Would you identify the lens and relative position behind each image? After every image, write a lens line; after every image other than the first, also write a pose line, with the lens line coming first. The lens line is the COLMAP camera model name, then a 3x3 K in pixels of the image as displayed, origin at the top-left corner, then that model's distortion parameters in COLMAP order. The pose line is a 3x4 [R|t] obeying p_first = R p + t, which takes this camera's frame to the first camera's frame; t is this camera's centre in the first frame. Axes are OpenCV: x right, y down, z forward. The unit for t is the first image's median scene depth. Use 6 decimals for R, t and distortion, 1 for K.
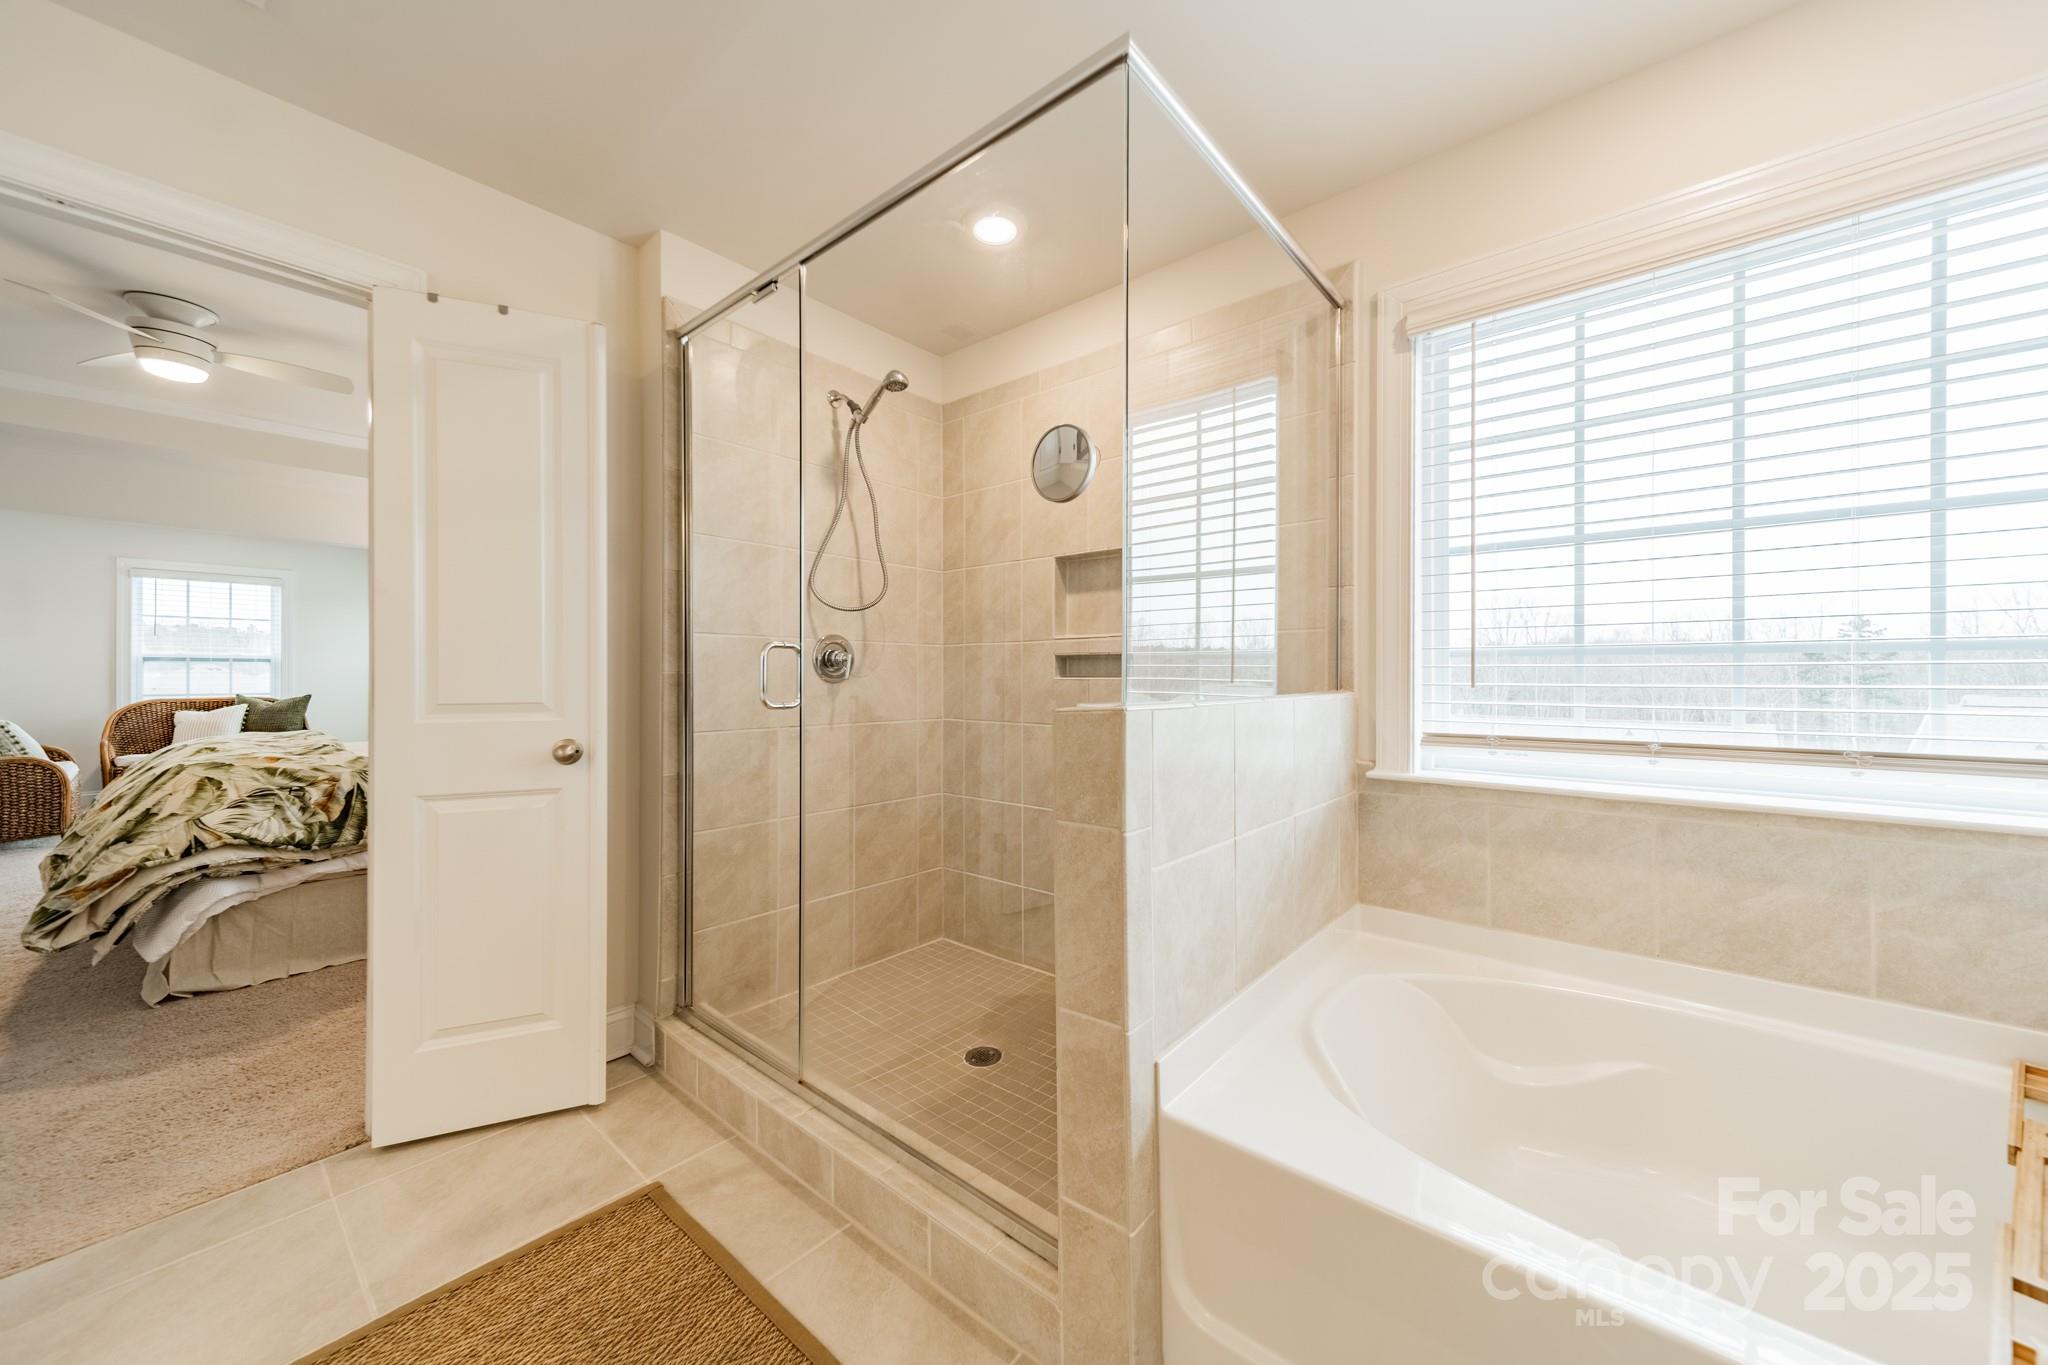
lens RADIAL K [[730.9, 0, 1015.5], [0, 730.9, 681.8], [0, 0, 1]] dist [0.007829, -0.000490]
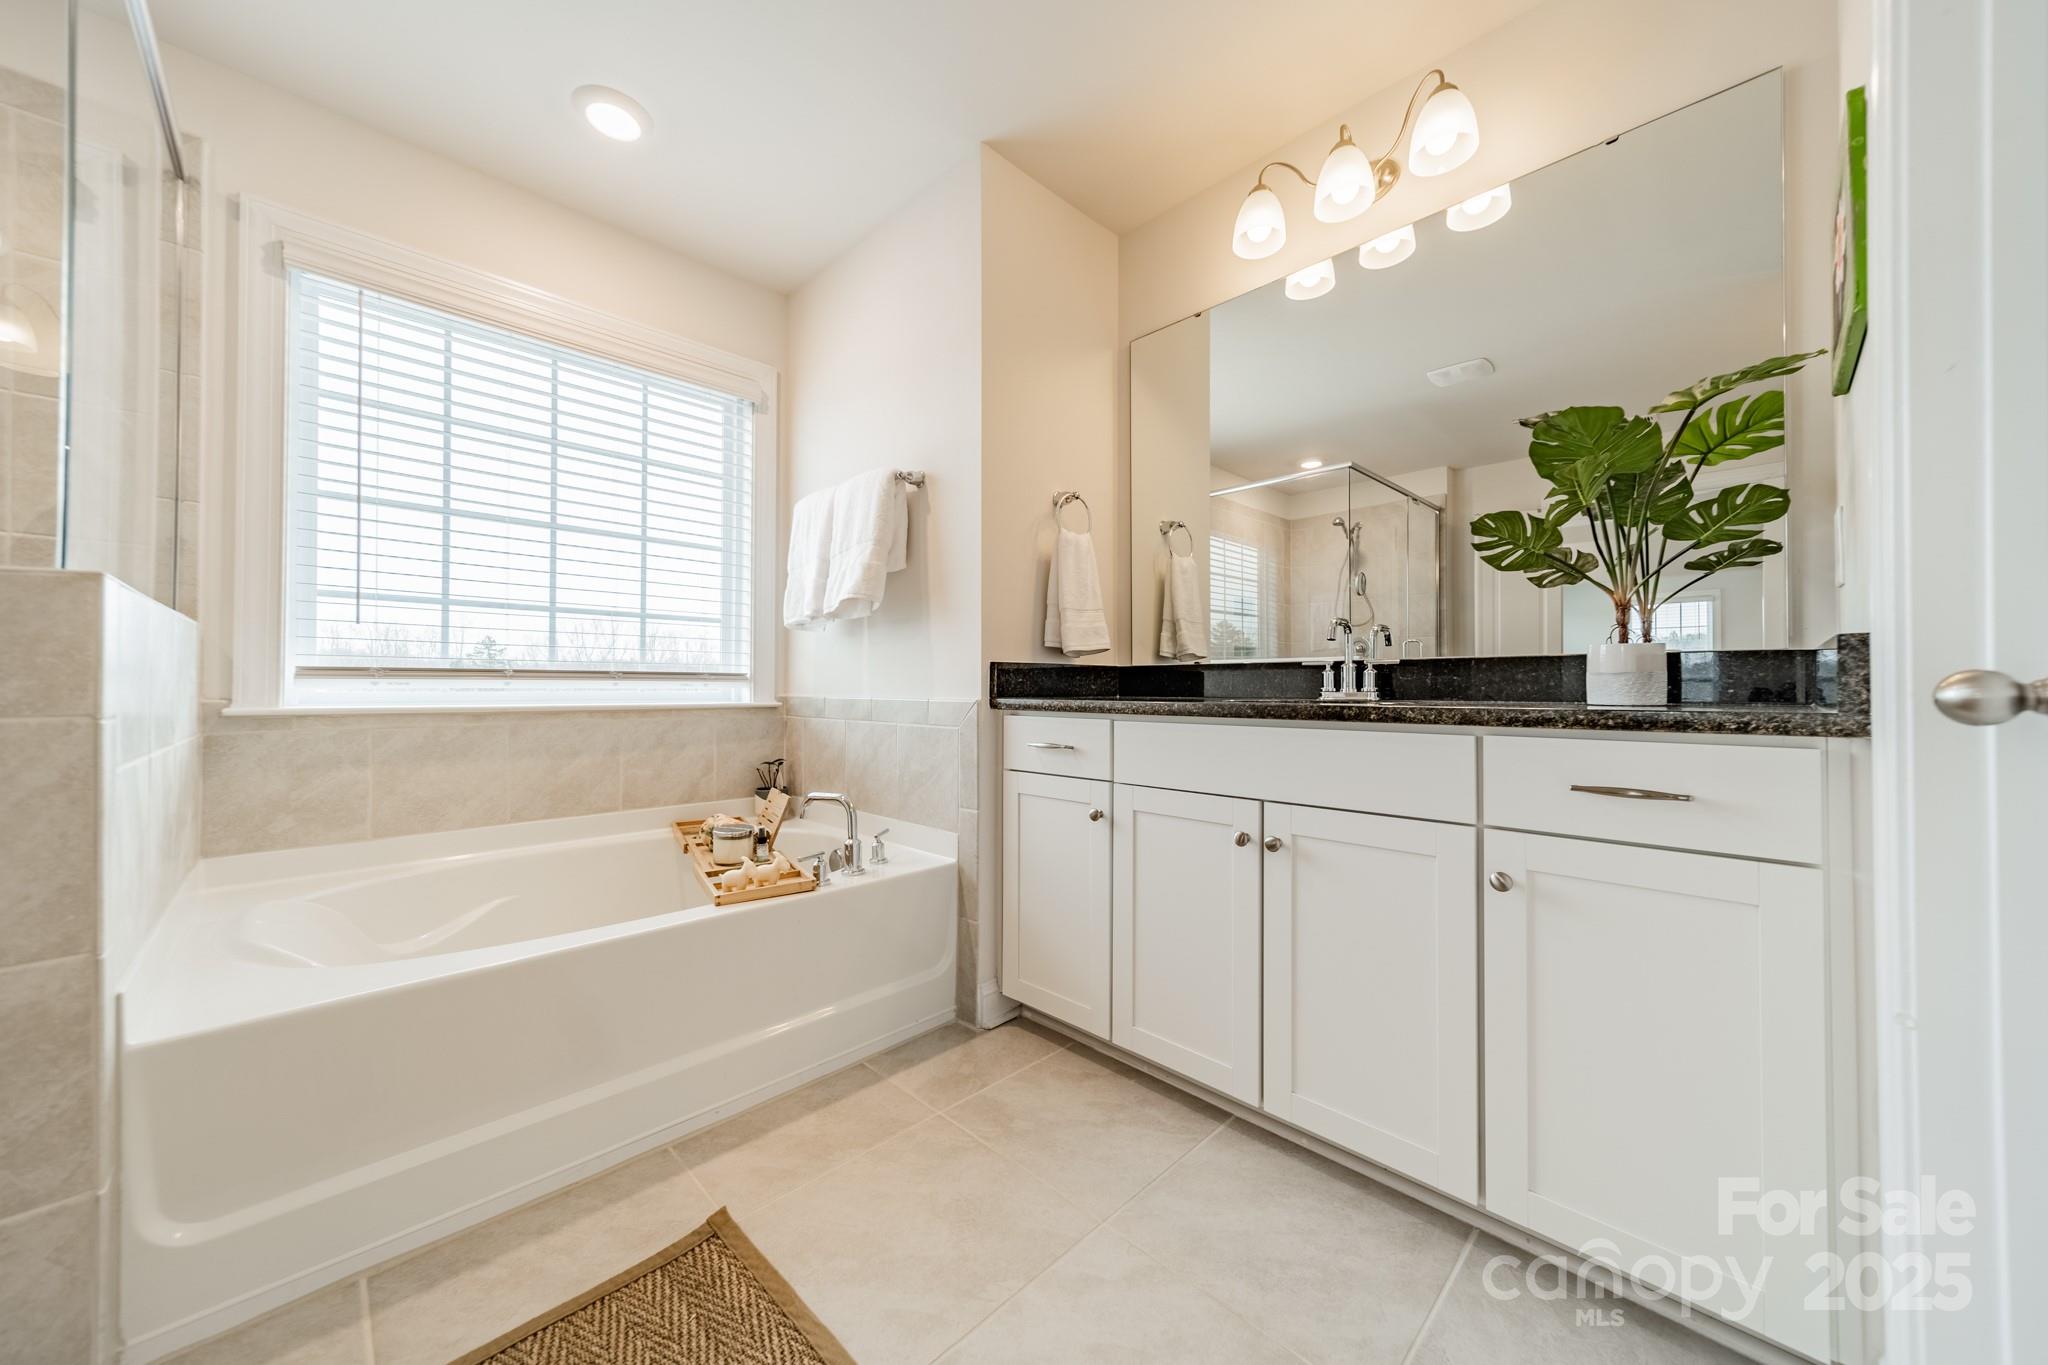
lens RADIAL K [[730.9, 0, 1034.6], [0, 730.9, 683.0], [0, 0, 1]] dist [0.007829, -0.000490]
pose [[0.078048, 0.007597, 0.996921, -0.394014], [0.001897, 0.999968, -0.007768, 0.109571], [-0.996948, 0.002497, 0.078031, -0.091165]]
